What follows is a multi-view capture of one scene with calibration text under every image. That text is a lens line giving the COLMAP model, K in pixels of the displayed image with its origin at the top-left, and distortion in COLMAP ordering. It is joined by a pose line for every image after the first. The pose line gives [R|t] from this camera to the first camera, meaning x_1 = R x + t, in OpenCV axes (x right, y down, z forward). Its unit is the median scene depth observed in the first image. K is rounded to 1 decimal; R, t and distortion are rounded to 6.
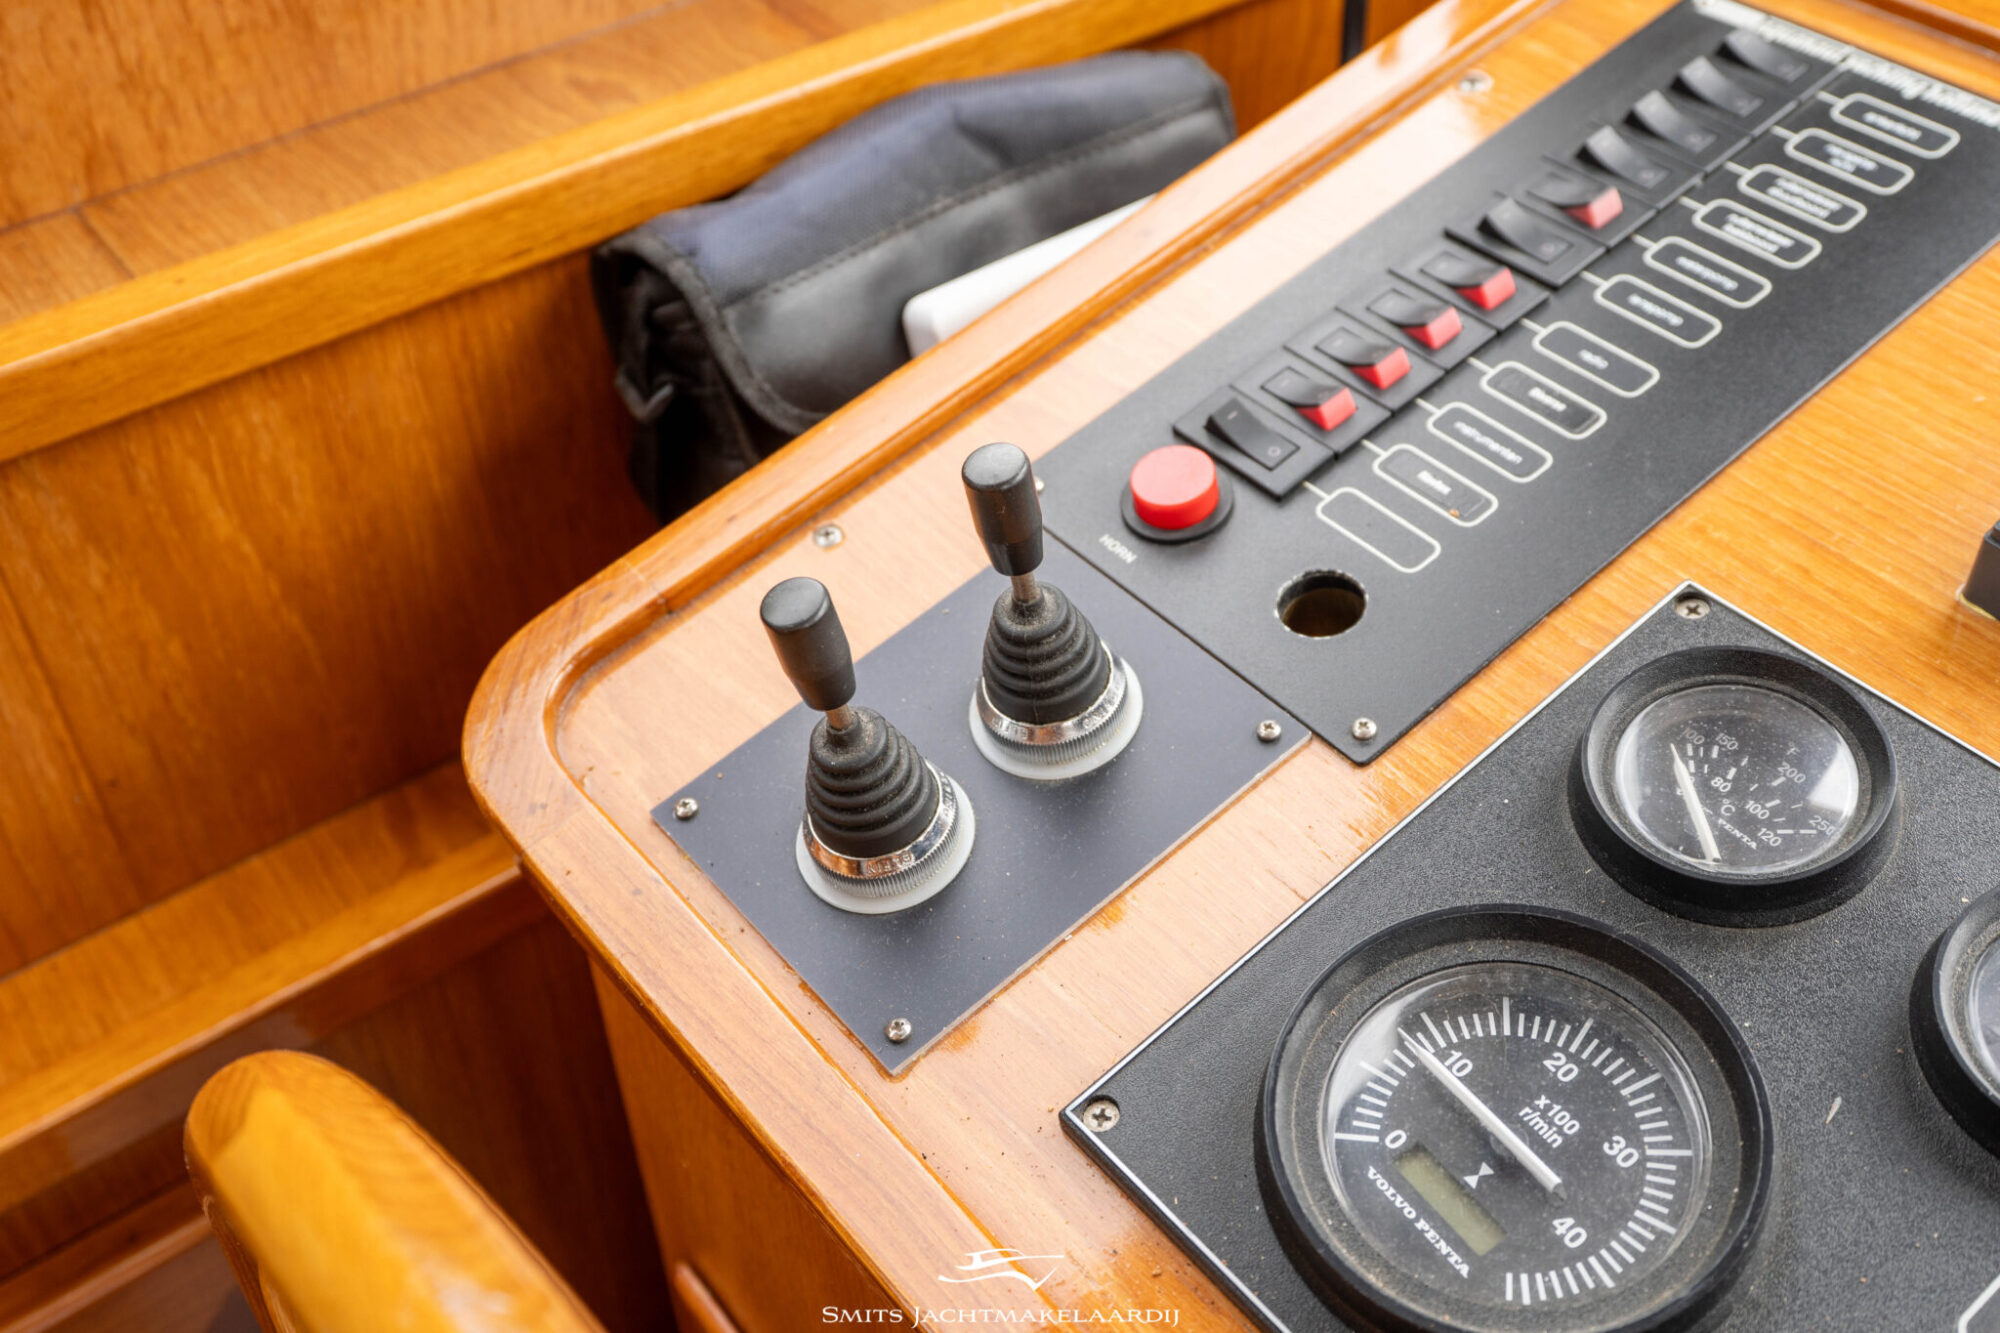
lens RADIAL K [[1984.3, 0, 1001.2], [0, 1984.3, 668.3], [0, 0, 1]] dist [0.012619, 0.000000]
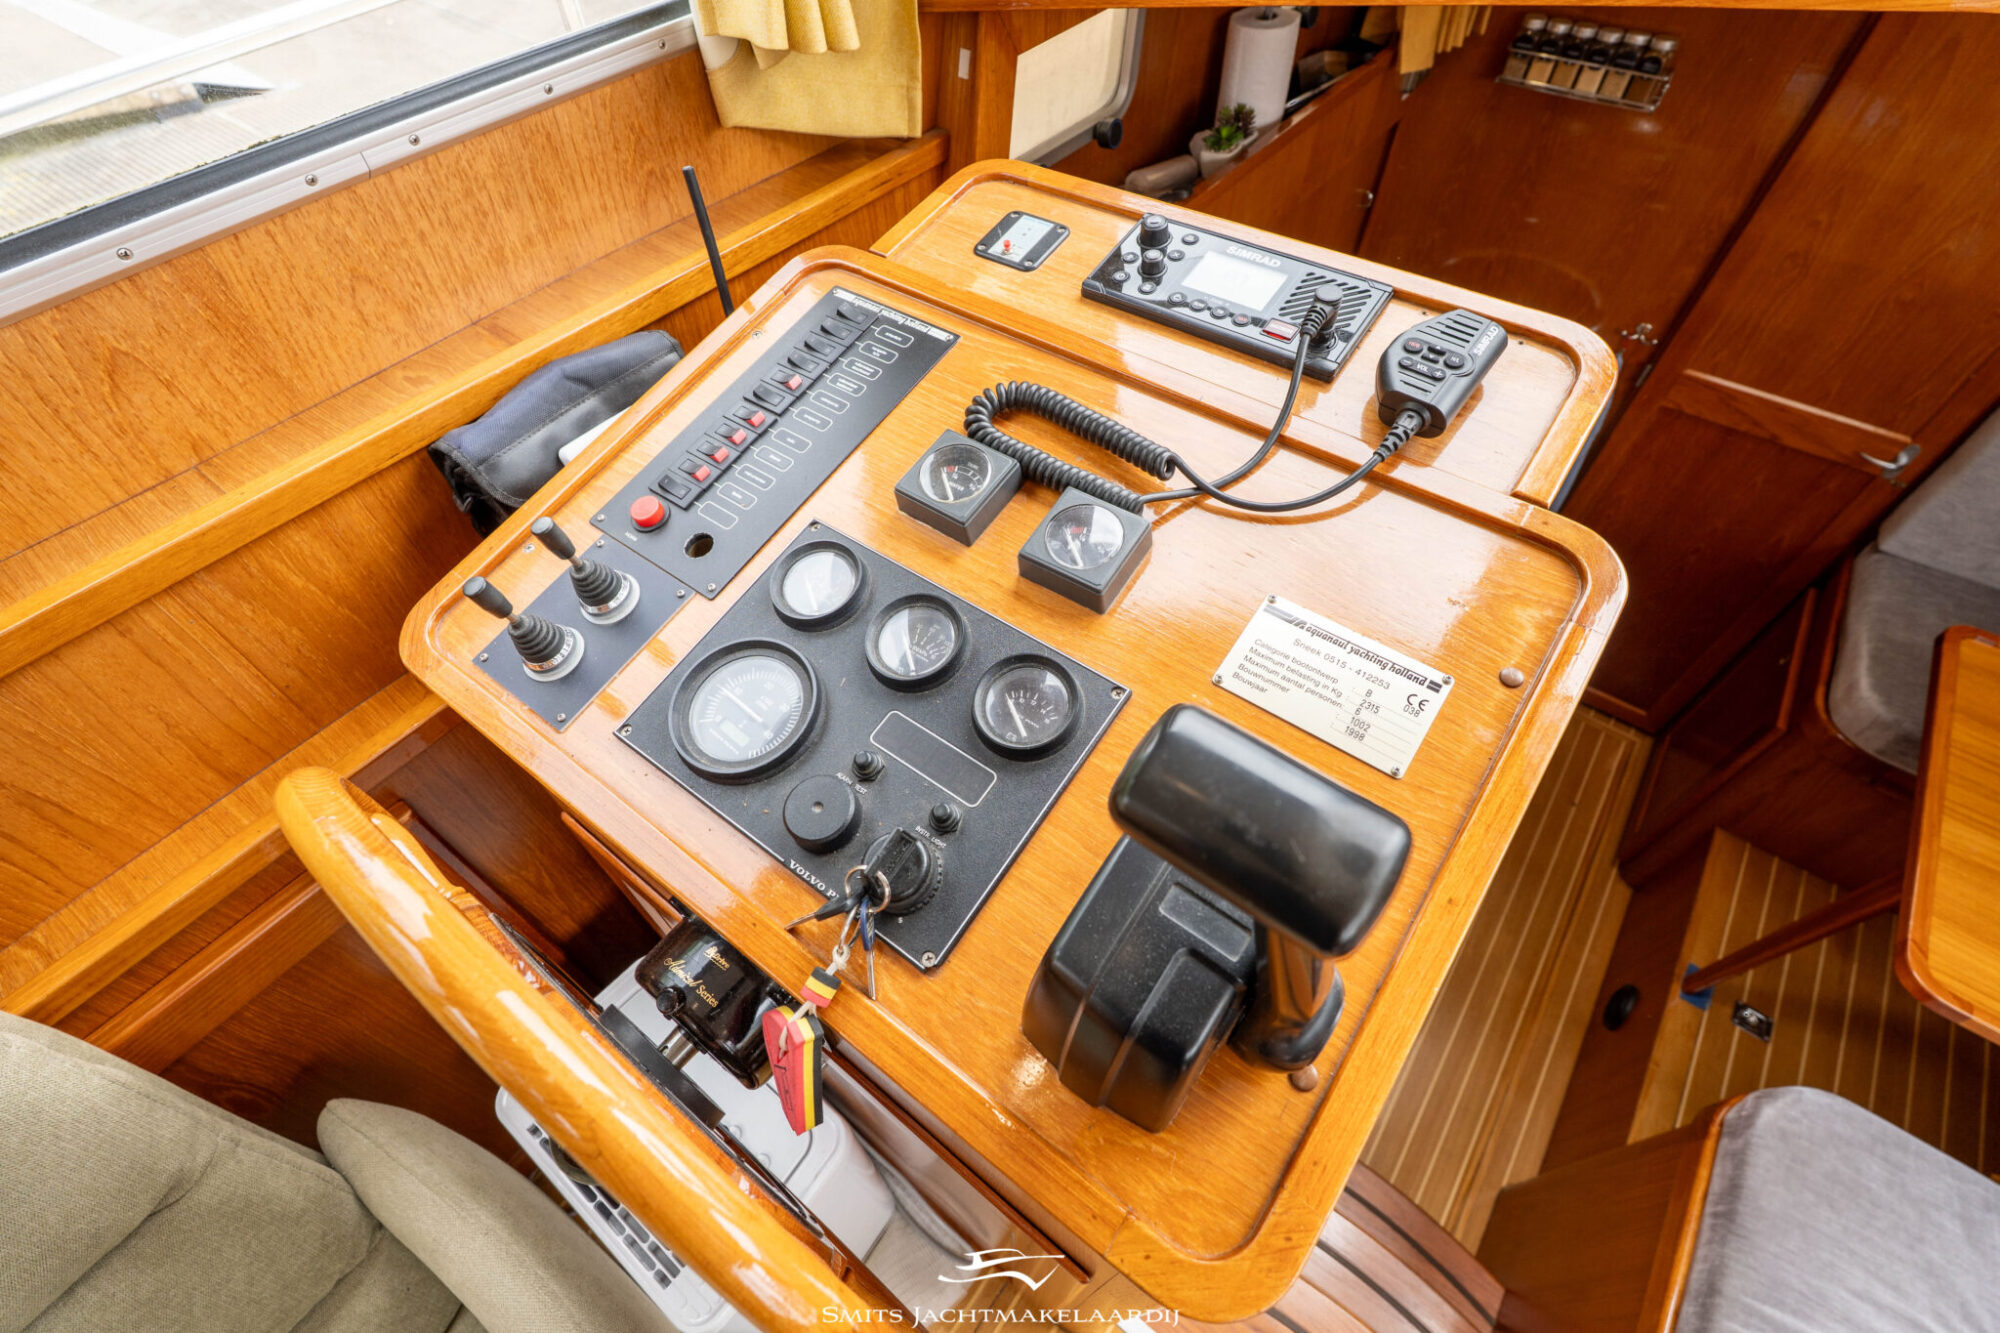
lens RADIAL K [[875.4, 0, 1000.5], [0, 875.4, 666.3], [0, 0, 1]] dist [-0.000993, 0.000441]
pose [[0.966991, -0.199190, 0.158909, 0.289332], [0.171831, 0.970248, 0.170565, -0.002761], [-0.188156, -0.137629, 0.972448, -0.291201]]
